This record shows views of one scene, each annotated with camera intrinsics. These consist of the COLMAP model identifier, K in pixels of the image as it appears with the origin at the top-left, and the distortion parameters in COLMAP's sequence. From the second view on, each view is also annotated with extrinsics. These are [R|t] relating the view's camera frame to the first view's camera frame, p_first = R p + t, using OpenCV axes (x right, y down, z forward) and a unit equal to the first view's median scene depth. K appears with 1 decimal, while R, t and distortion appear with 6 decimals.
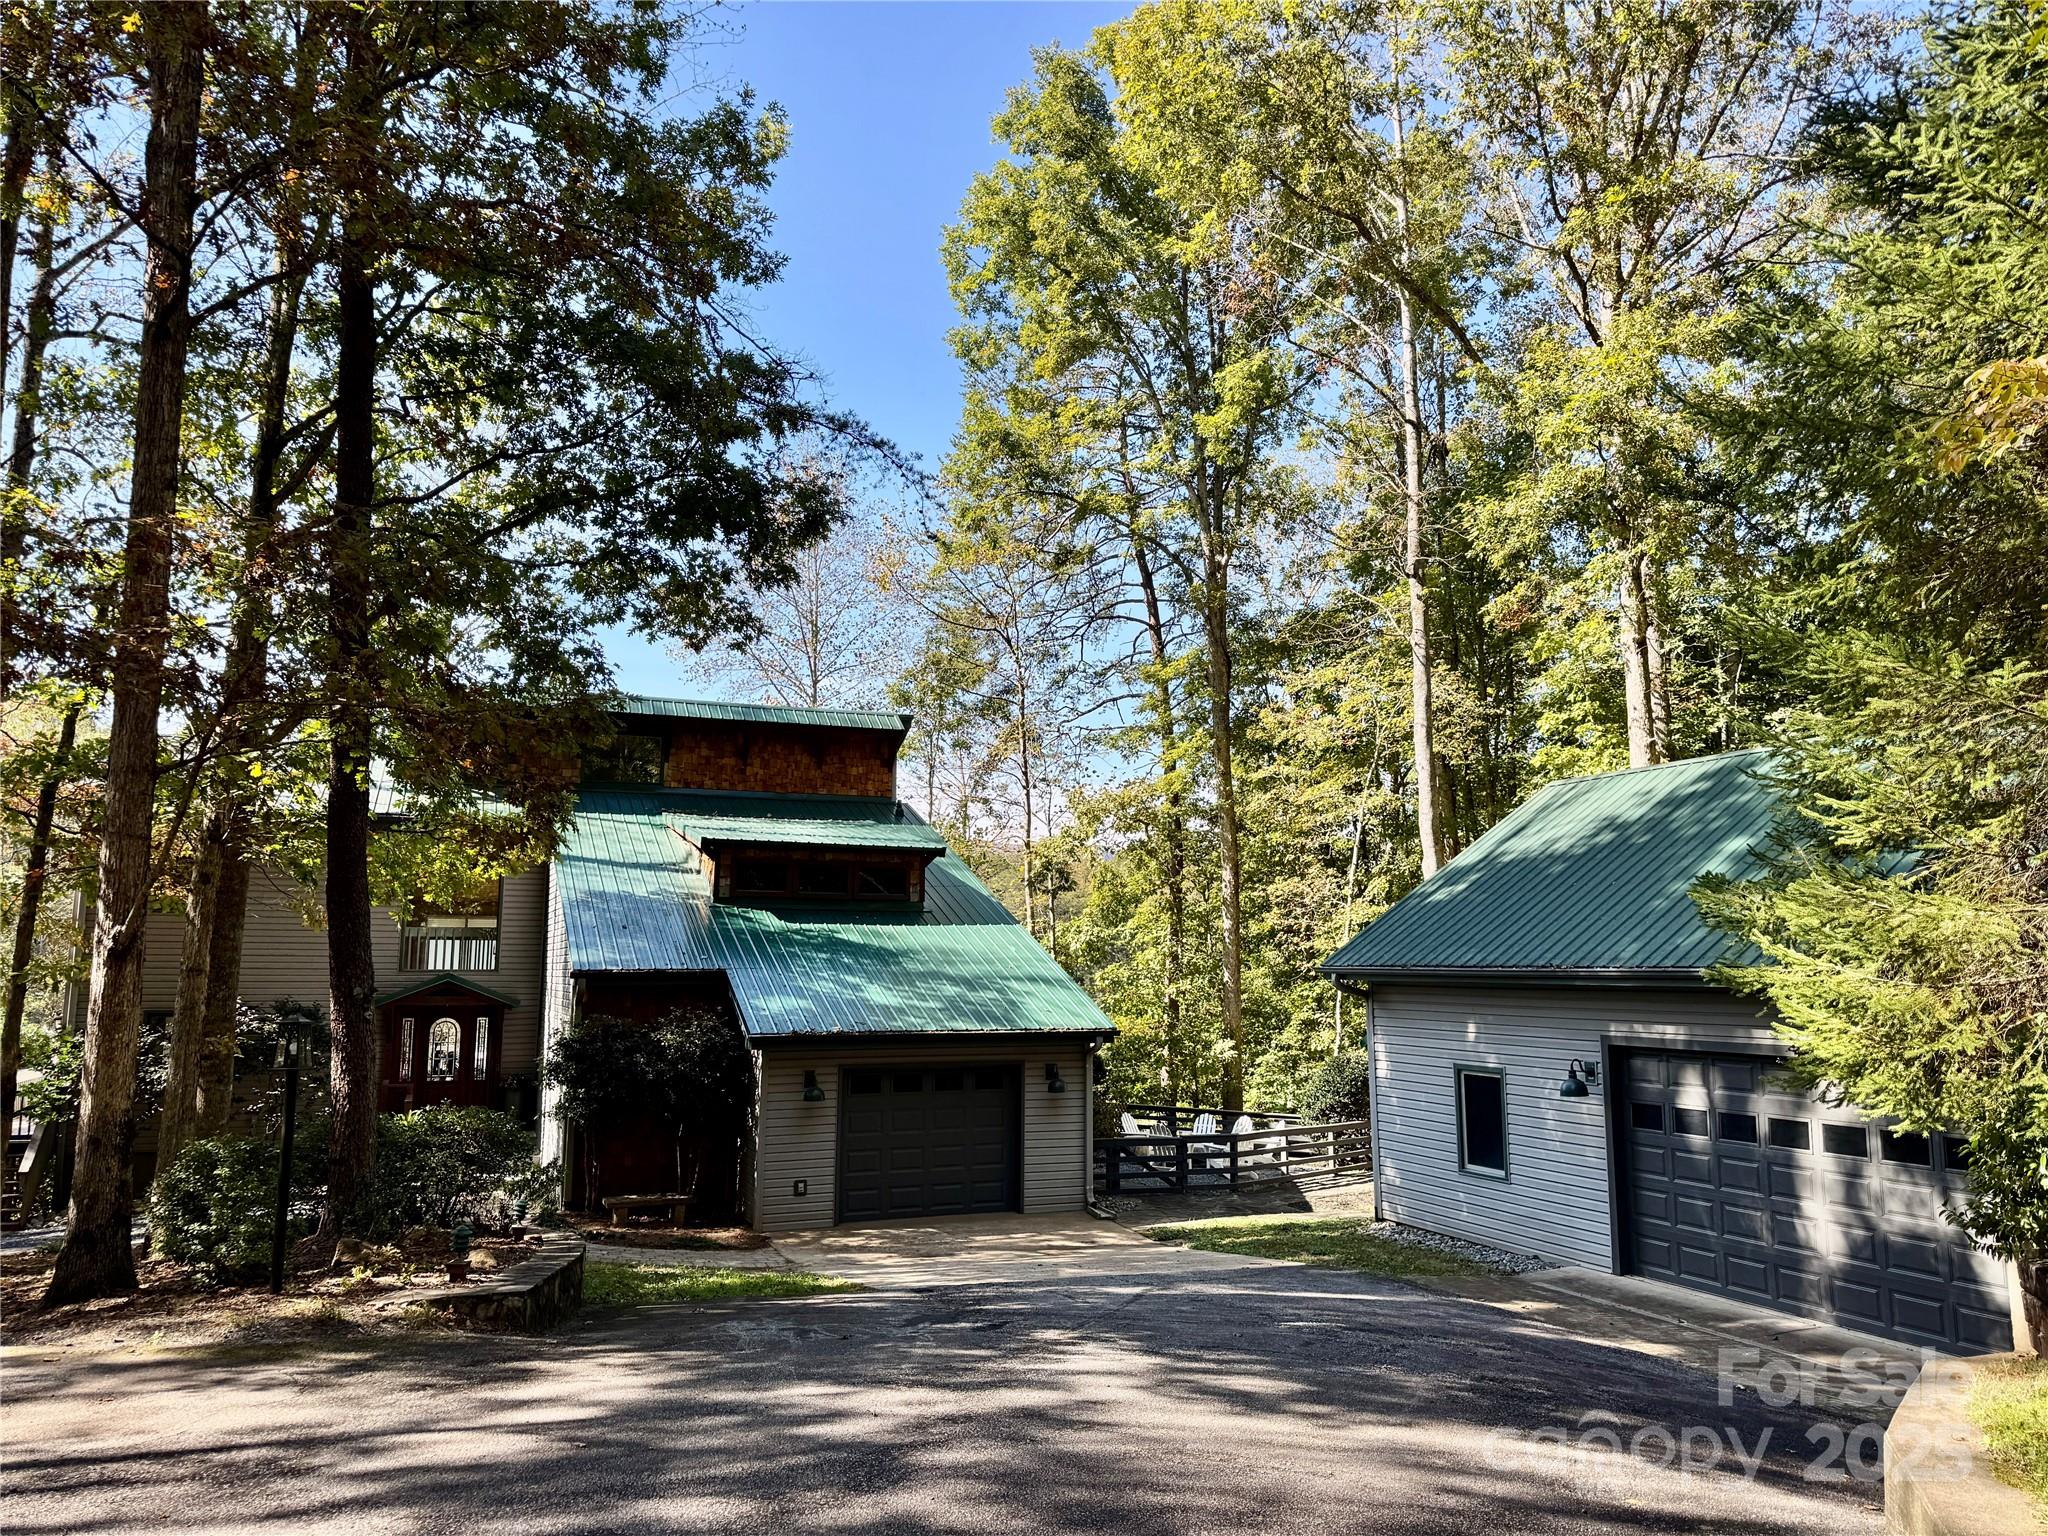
lens RADIAL K [[1466.5, 0, 1024.0], [0, 1466.5, 768.0], [0, 0, 1]] dist [-0.000952, -0.000048]
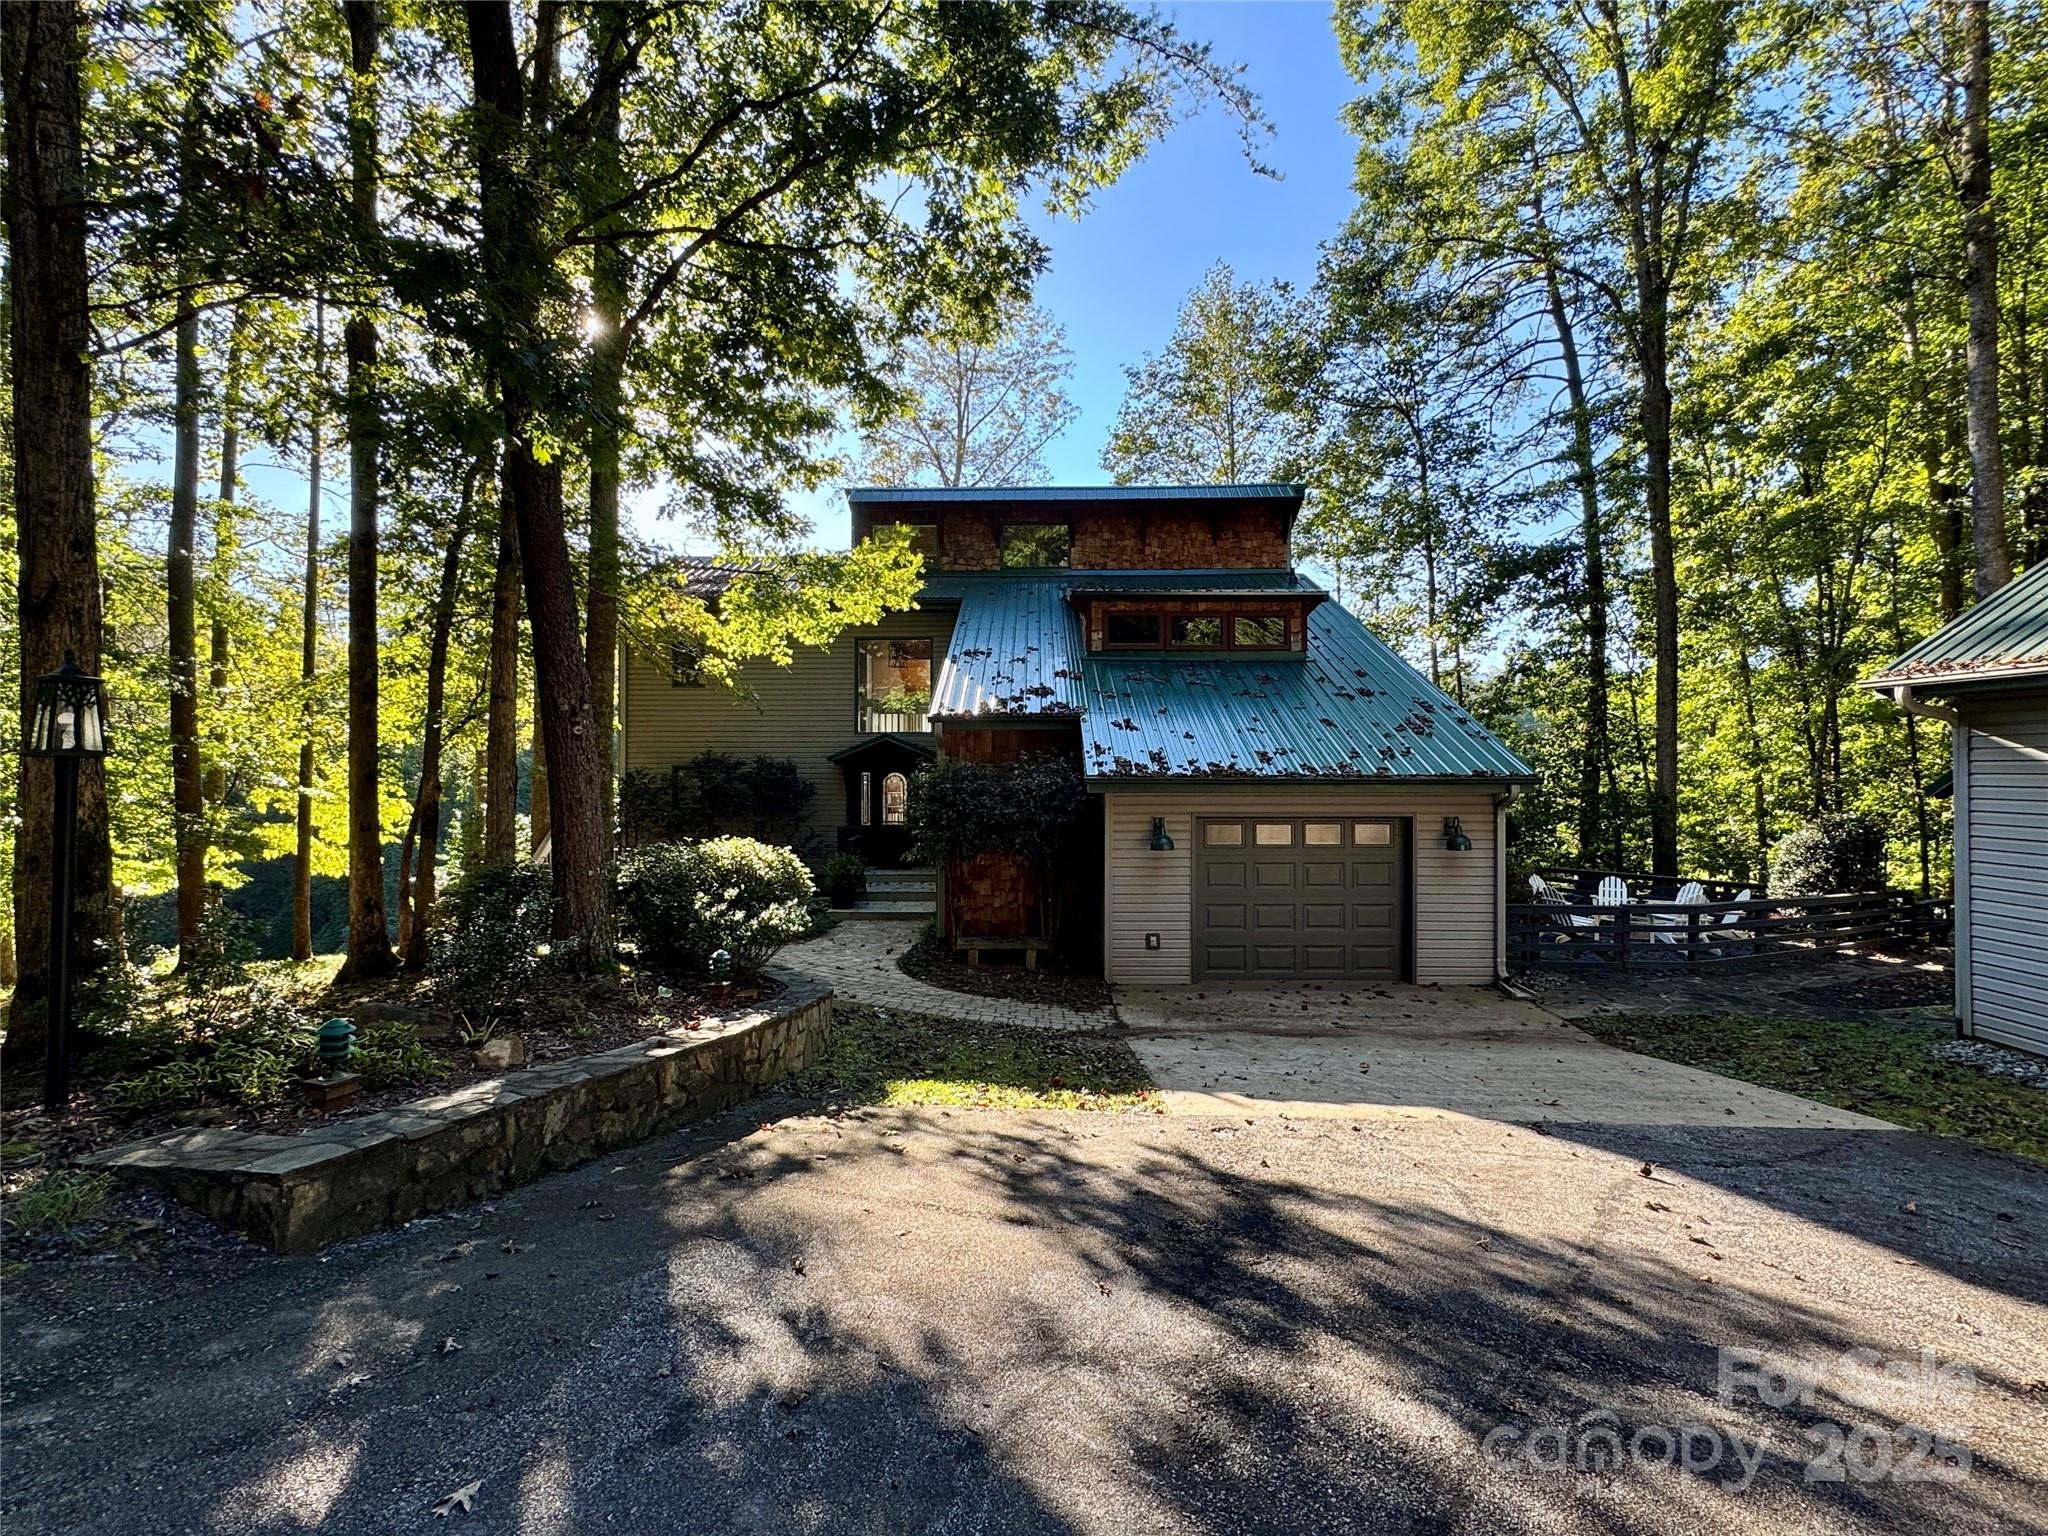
lens RADIAL K [[1020.5, 0, 1024.0], [0, 1020.5, 768.0], [0, 0, 1]] dist [-0.000990, -0.000092]
pose [[0.930061, 0.002476, -0.367396, 0.000511], [0.045630, 0.991457, 0.122195, 0.074010], [0.364559, -0.130413, 0.922003, 0.297017]]
